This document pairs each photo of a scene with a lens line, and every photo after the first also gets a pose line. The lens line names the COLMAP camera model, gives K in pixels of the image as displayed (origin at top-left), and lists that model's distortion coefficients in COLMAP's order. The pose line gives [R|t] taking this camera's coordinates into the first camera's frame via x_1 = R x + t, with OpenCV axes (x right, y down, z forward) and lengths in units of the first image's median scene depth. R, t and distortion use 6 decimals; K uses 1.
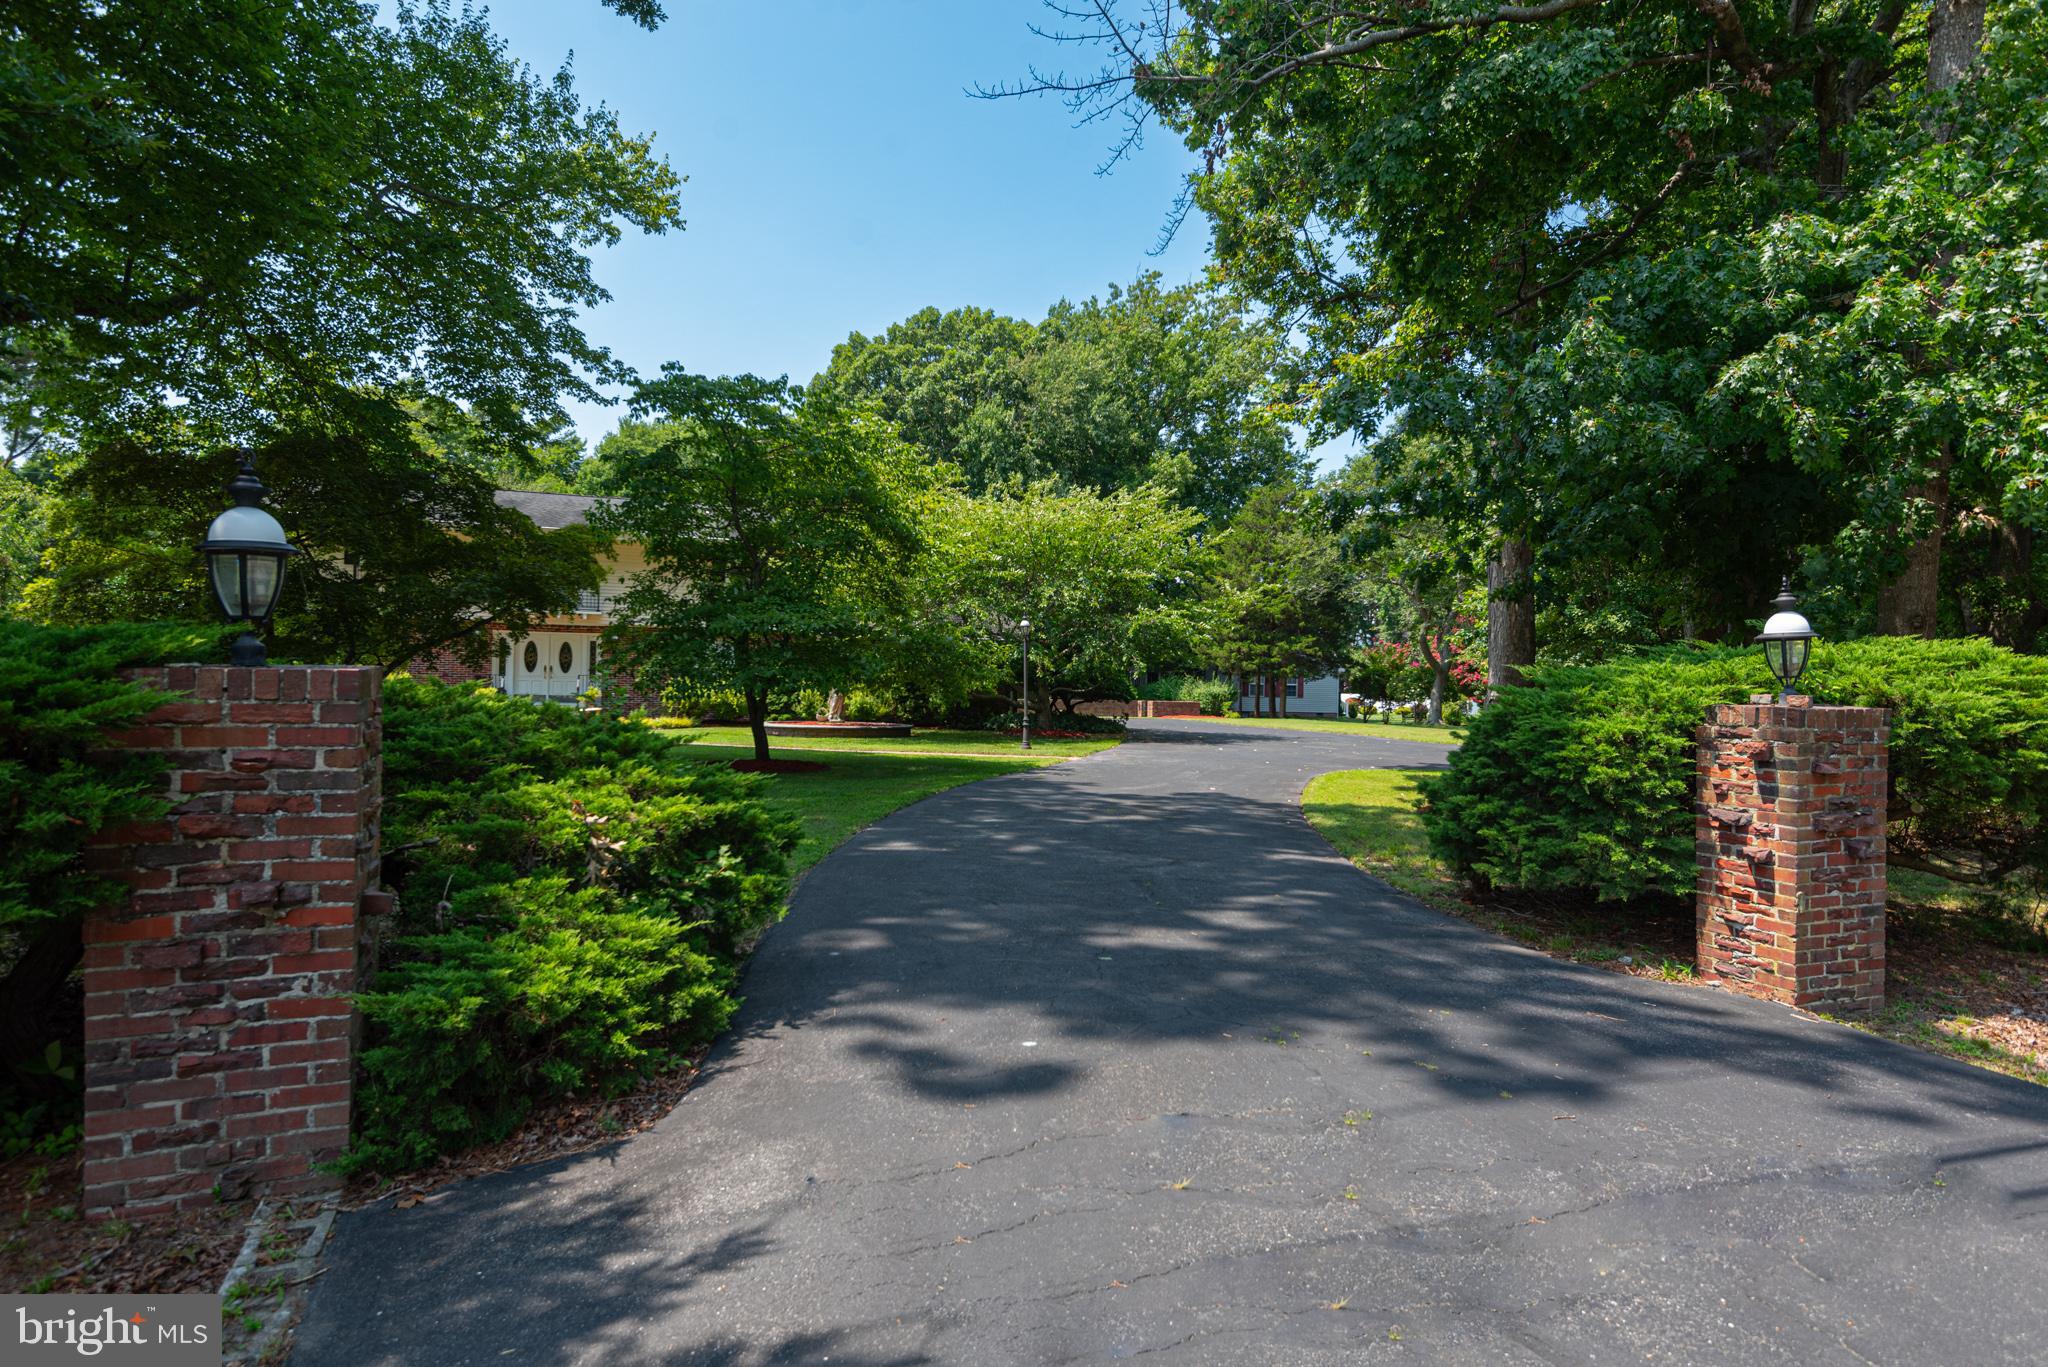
lens RADIAL K [[1161.9, 0, 1024.0], [0, 1161.9, 683.5], [0, 0, 1]] dist [0.044946, -0.024811]
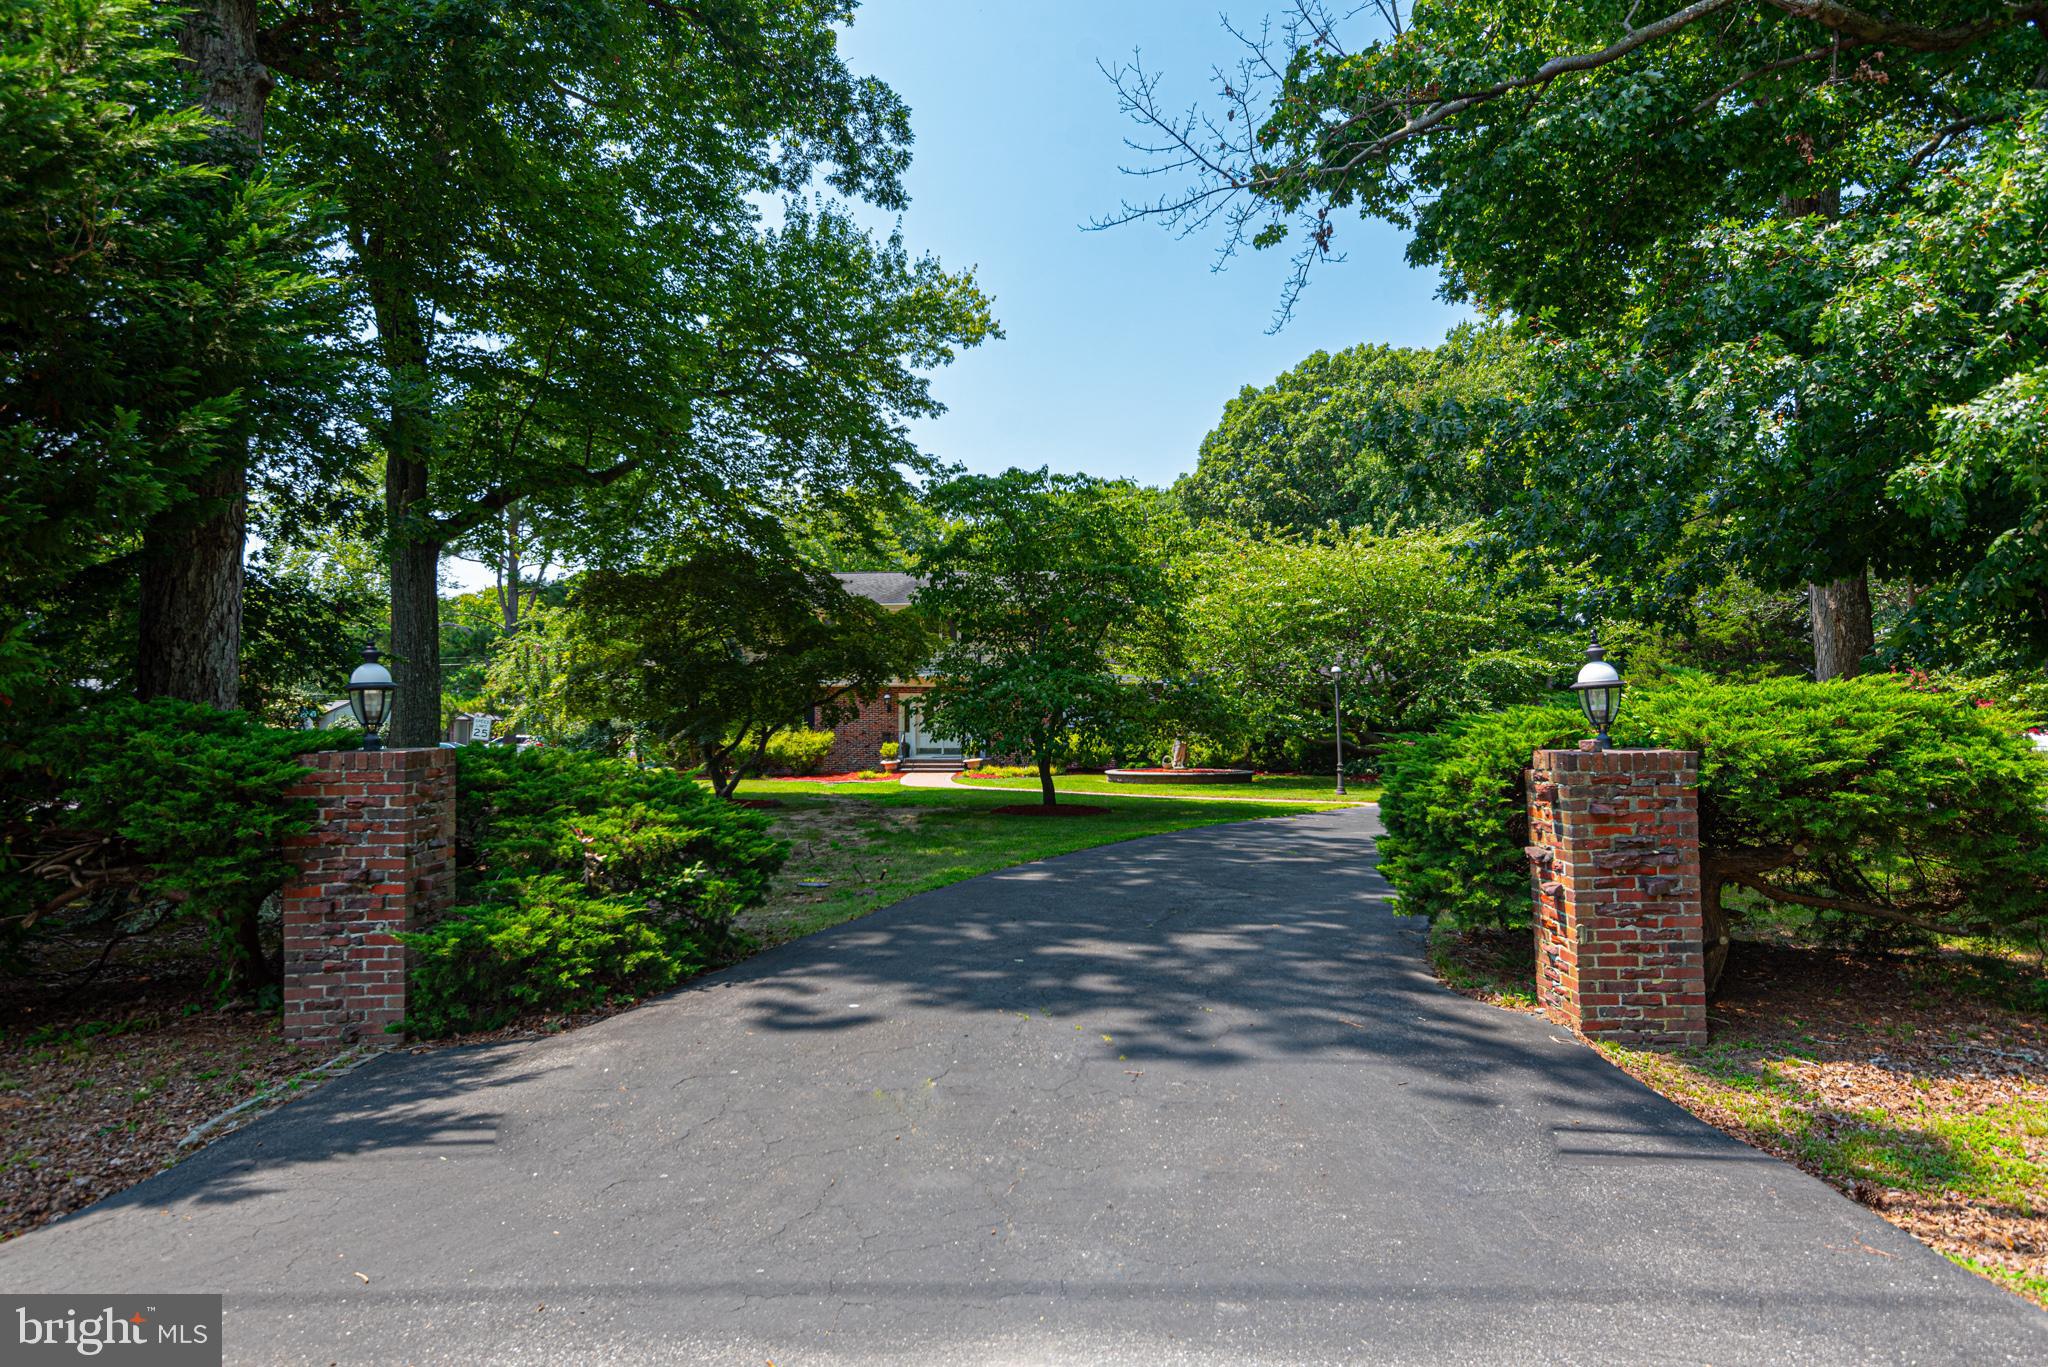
lens RADIAL K [[1173.1, 0, 1024.0], [0, 1173.1, 683.5], [0, 0, 1]] dist [0.042032, -0.024451]
pose [[0.924765, -0.040327, -0.378397, 0.135648], [0.025573, 0.998707, -0.043938, -0.001710], [0.379679, 0.030956, 0.924600, -0.043226]]
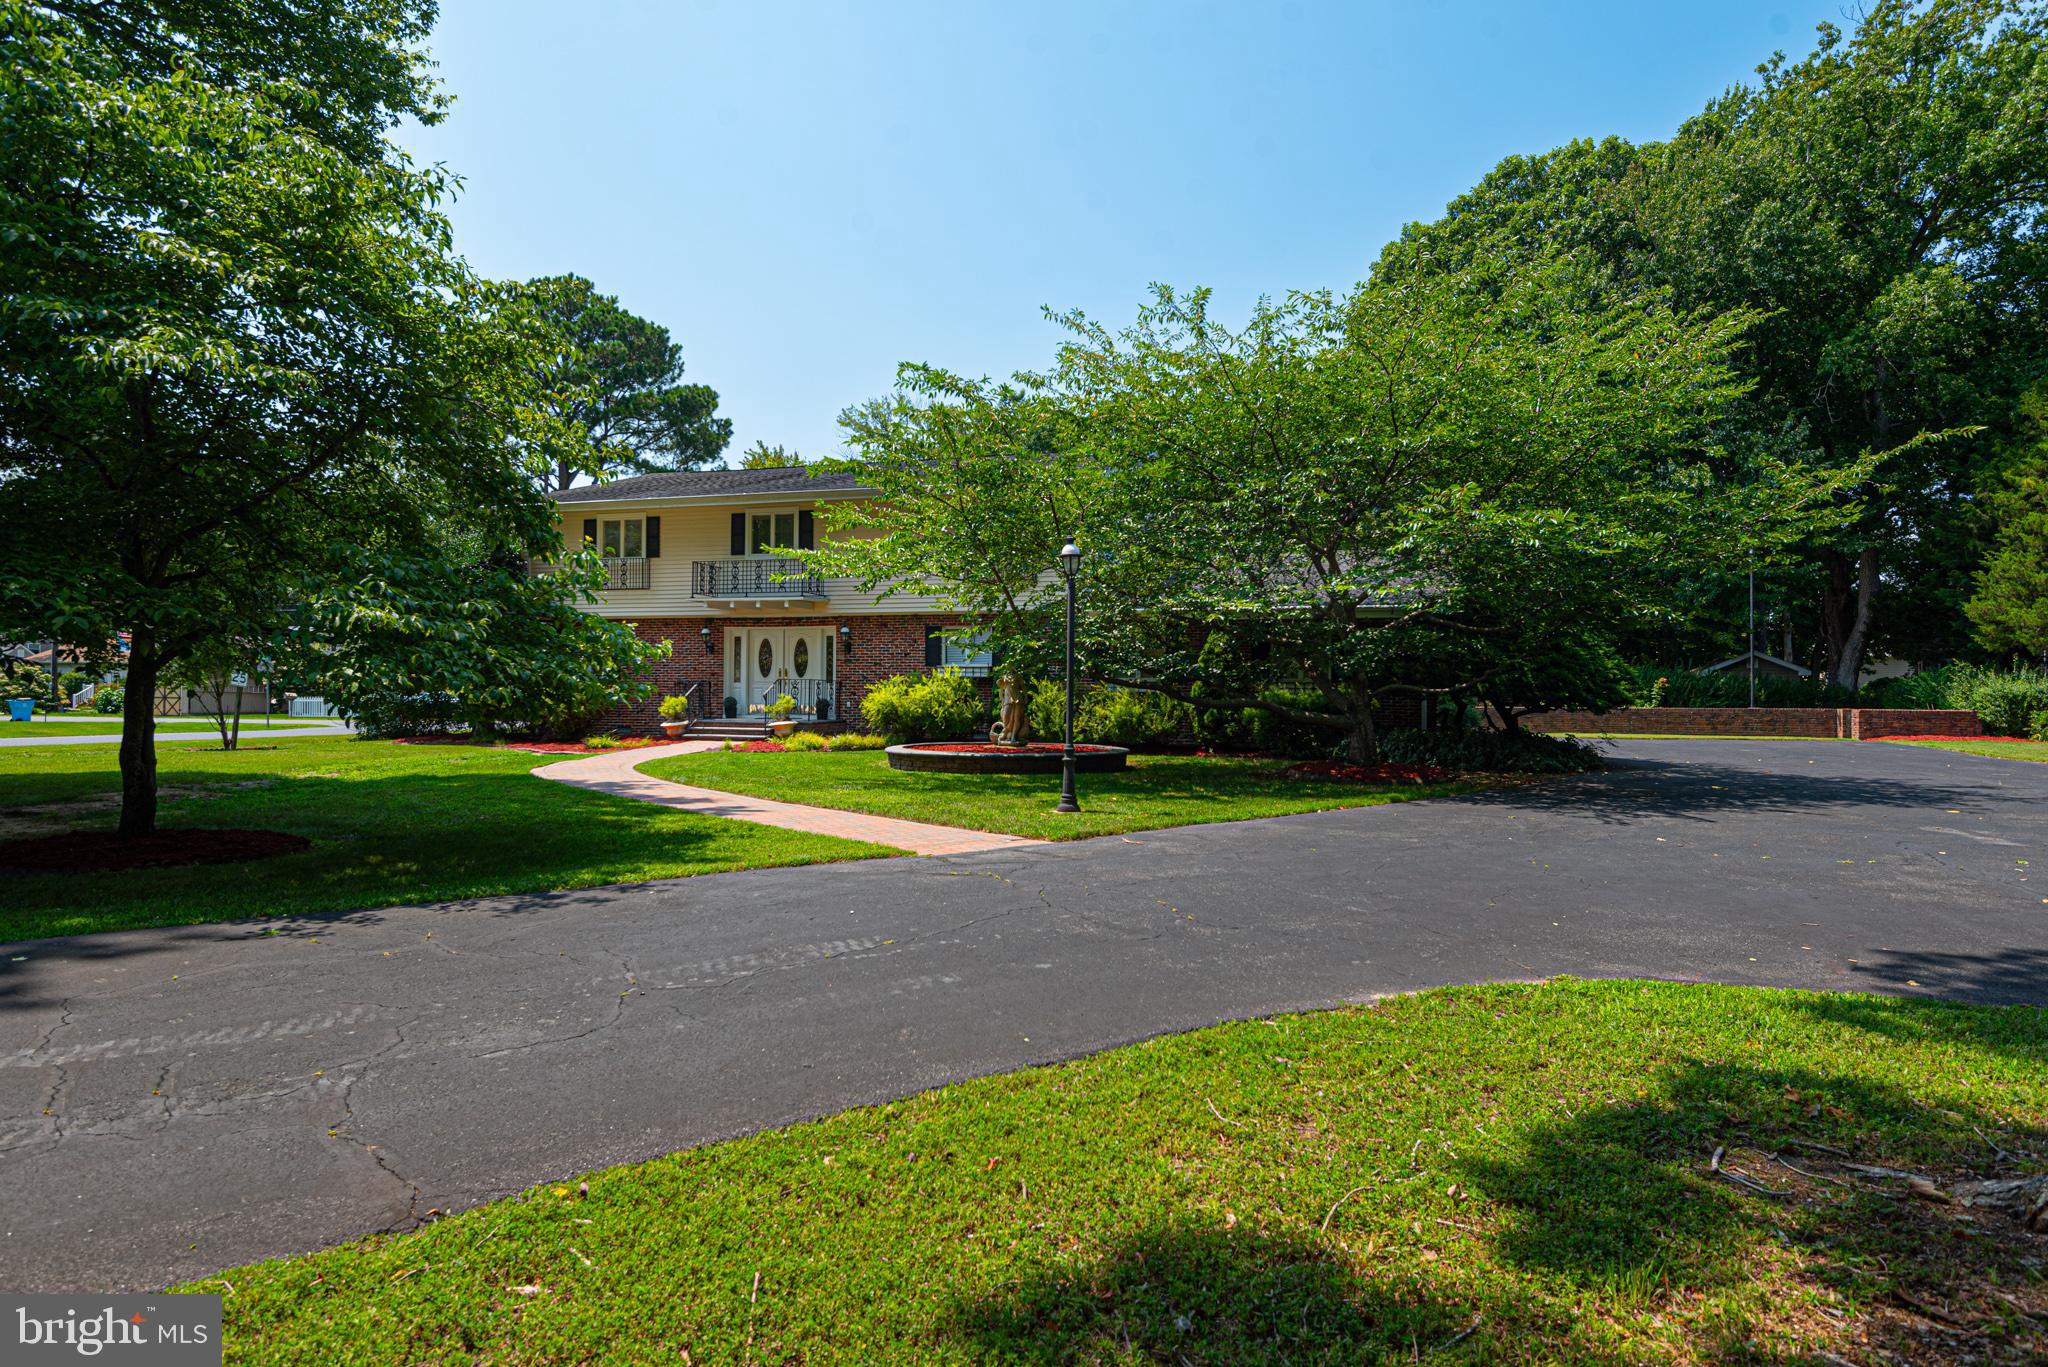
lens RADIAL K [[1173.1, 0, 1024.0], [0, 1173.1, 683.5], [0, 0, 1]] dist [0.042032, -0.024451]
pose [[0.793452, -0.020771, -0.608278, 0.283255], [0.013755, 0.999774, -0.016197, 0.012724], [0.608477, 0.004485, 0.793559, 0.603334]]
